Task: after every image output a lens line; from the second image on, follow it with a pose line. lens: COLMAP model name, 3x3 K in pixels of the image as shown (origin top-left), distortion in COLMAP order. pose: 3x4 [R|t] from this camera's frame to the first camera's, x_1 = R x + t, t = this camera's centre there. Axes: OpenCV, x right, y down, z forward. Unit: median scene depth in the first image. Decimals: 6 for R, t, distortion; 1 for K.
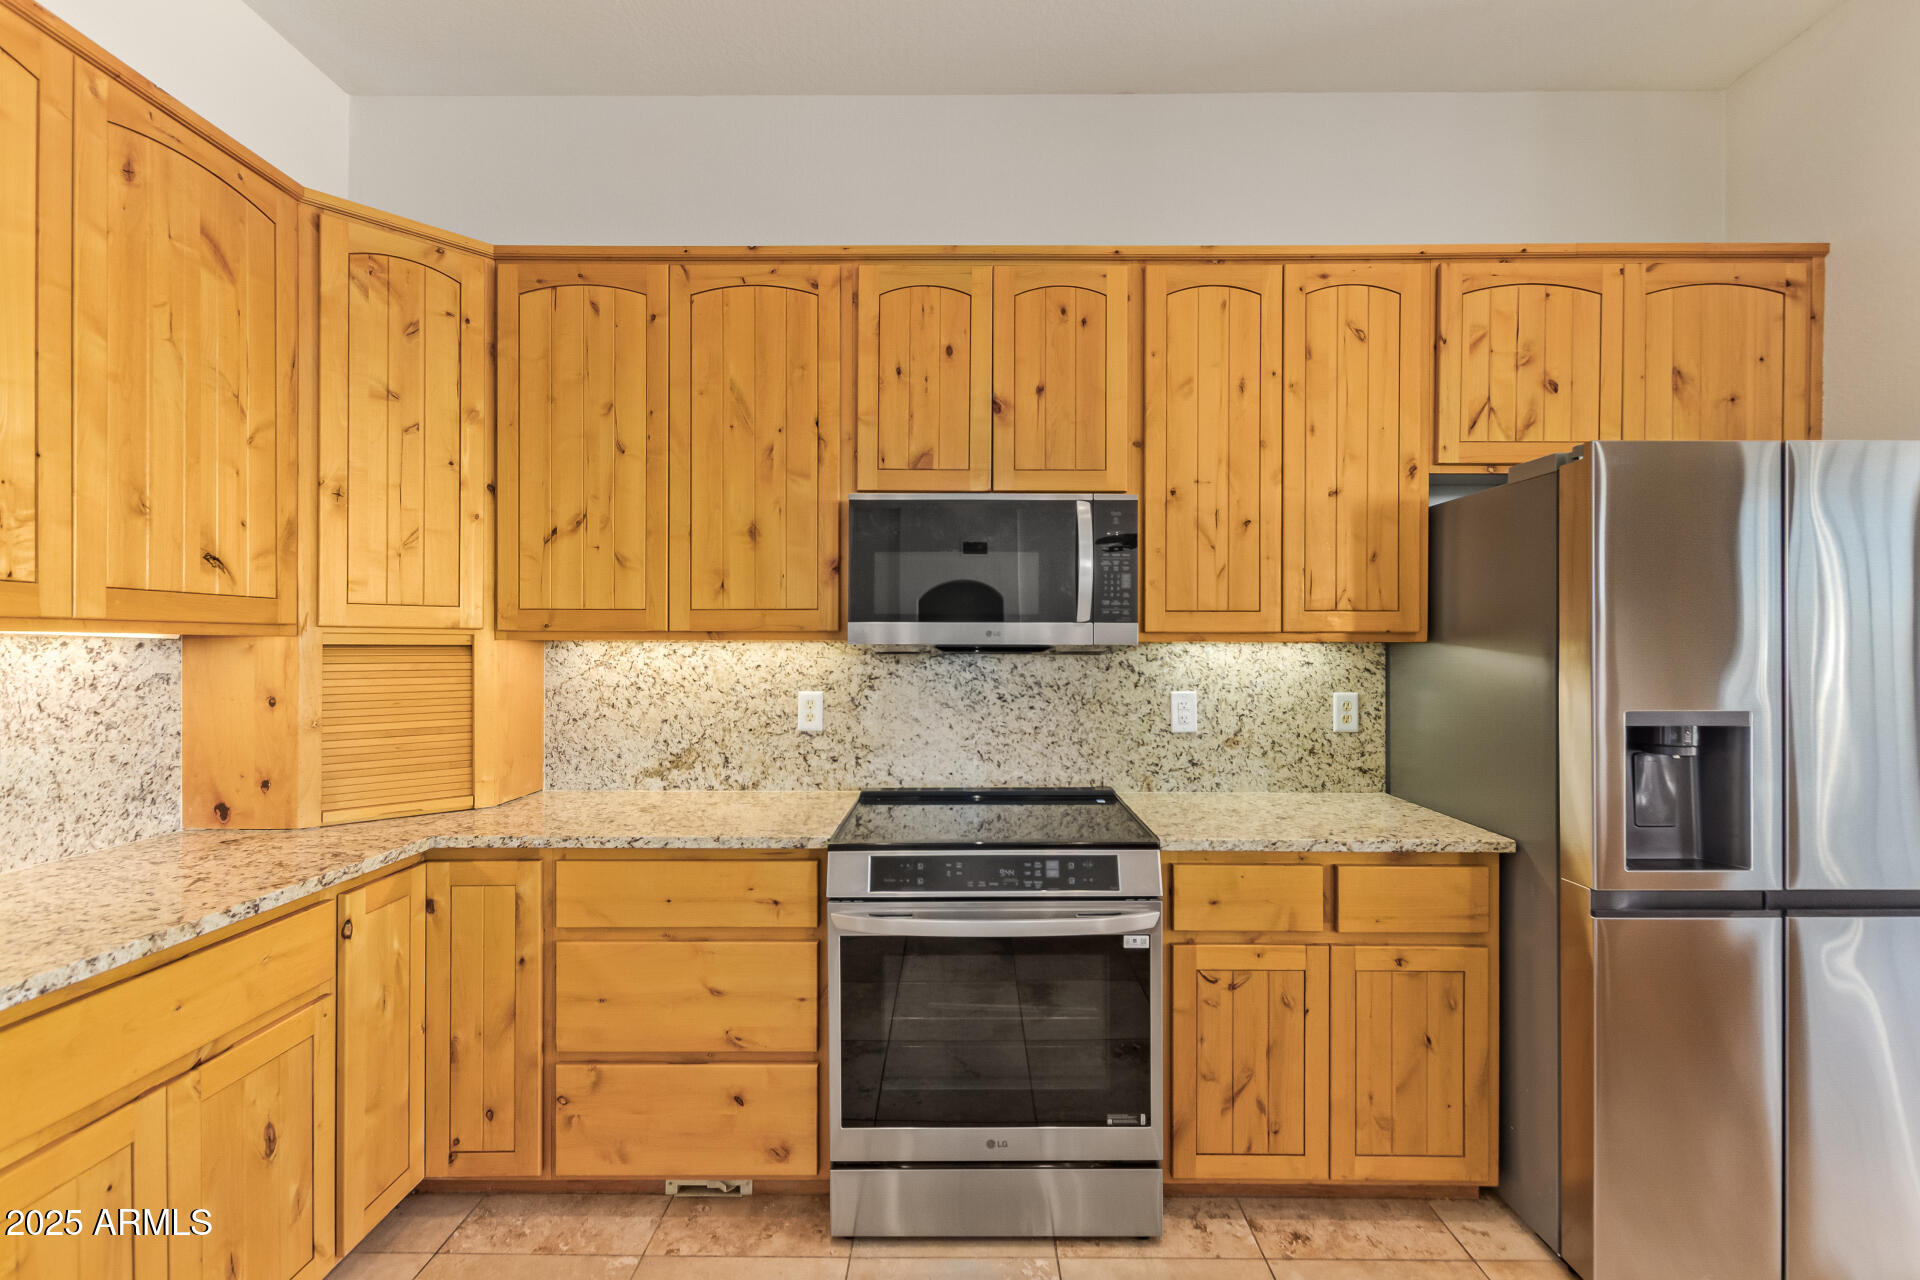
lens RADIAL K [[882.5, 0, 975.2], [0, 882.5, 646.4], [0, 0, 1]] dist [0.004576, -0.002697]
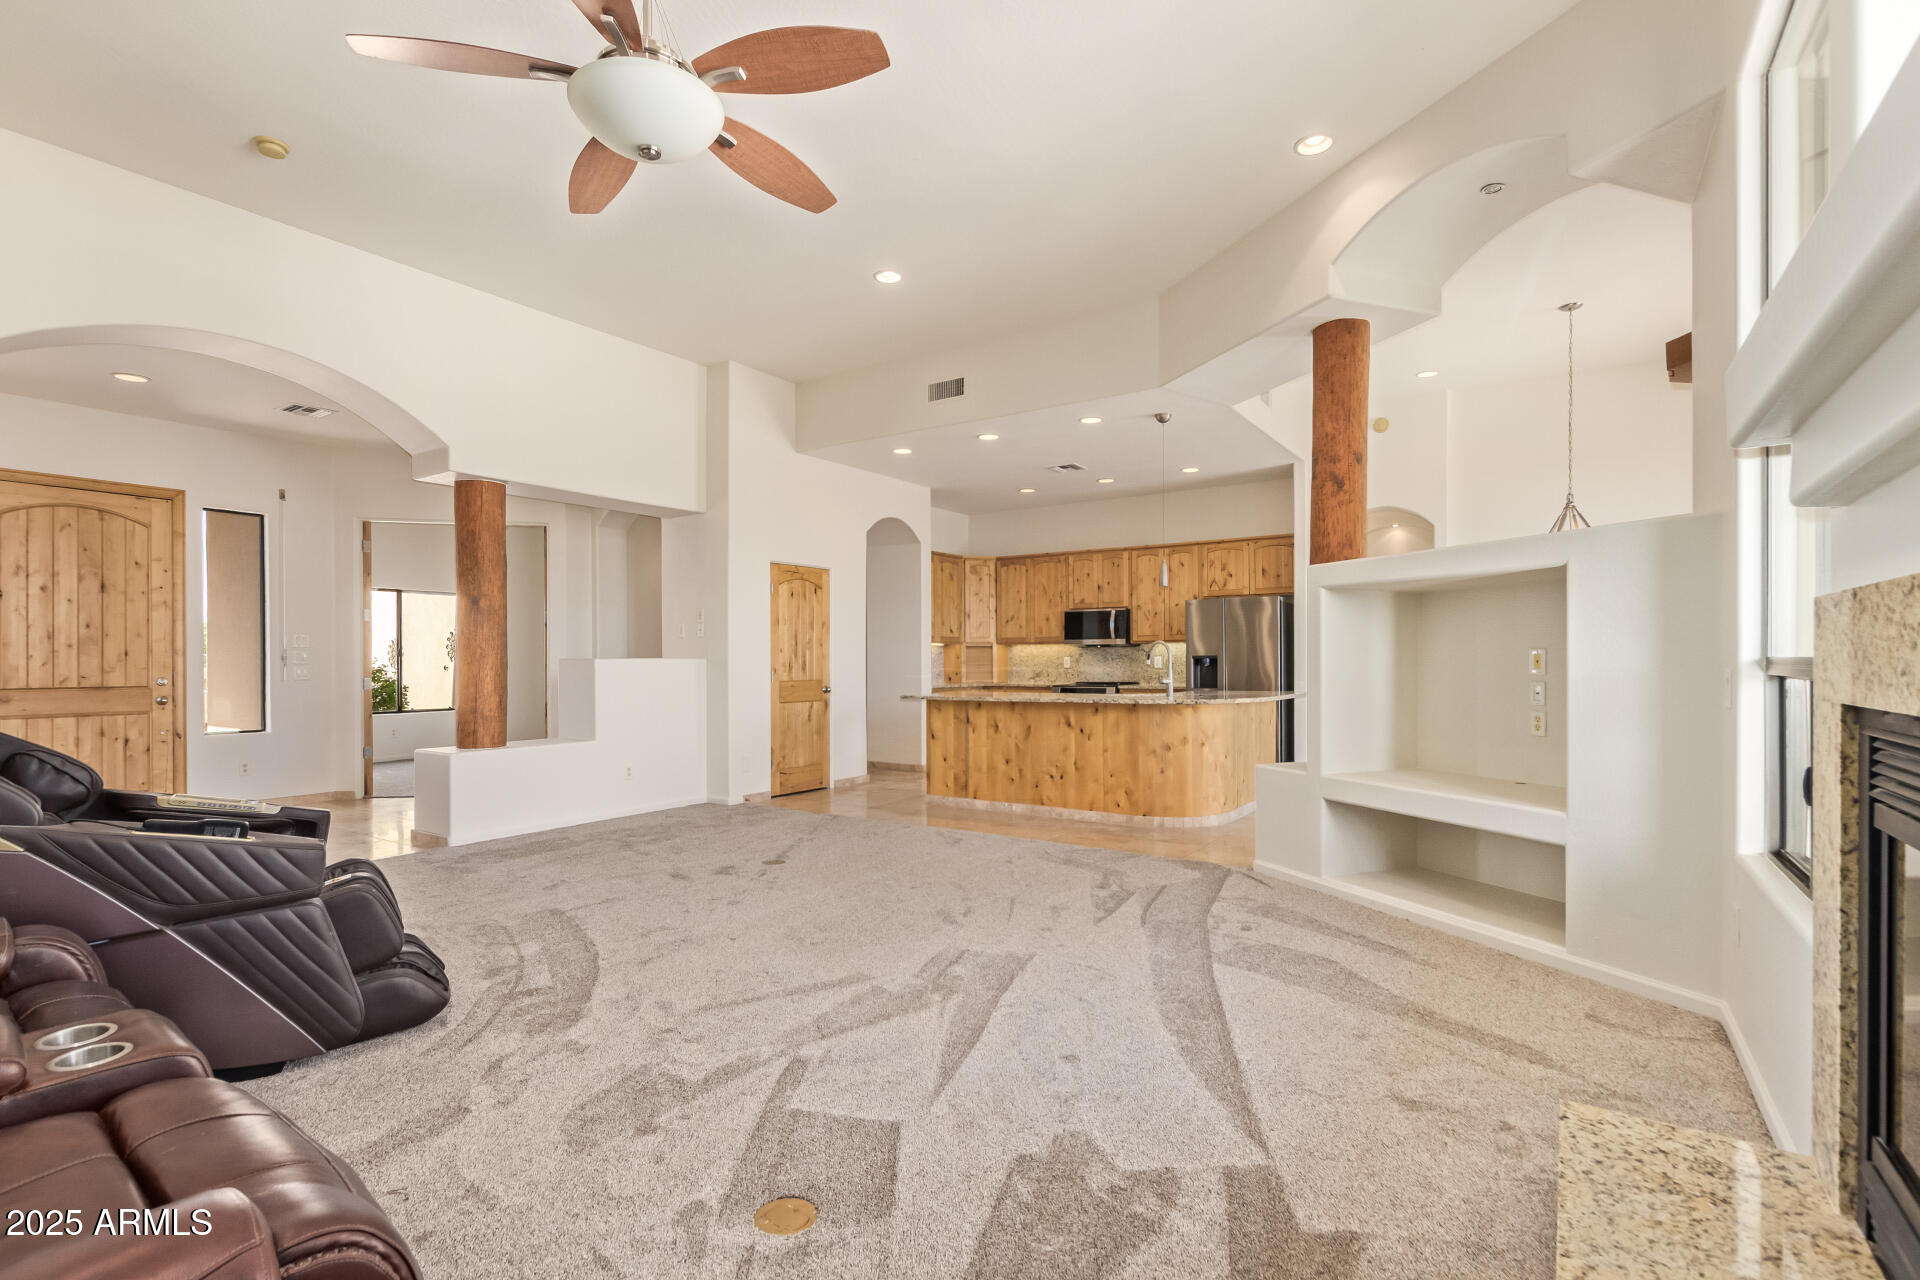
lens RADIAL K [[882.5, 0, 958.3], [0, 882.5, 652.9], [0, 0, 1]] dist [0.004576, -0.002697]
pose [[0.827913, -0.007827, -0.560802, 1.817993], [0.005956, 0.999969, -0.005163, 0.054772], [0.560825, 0.000935, 0.827934, -2.835551]]
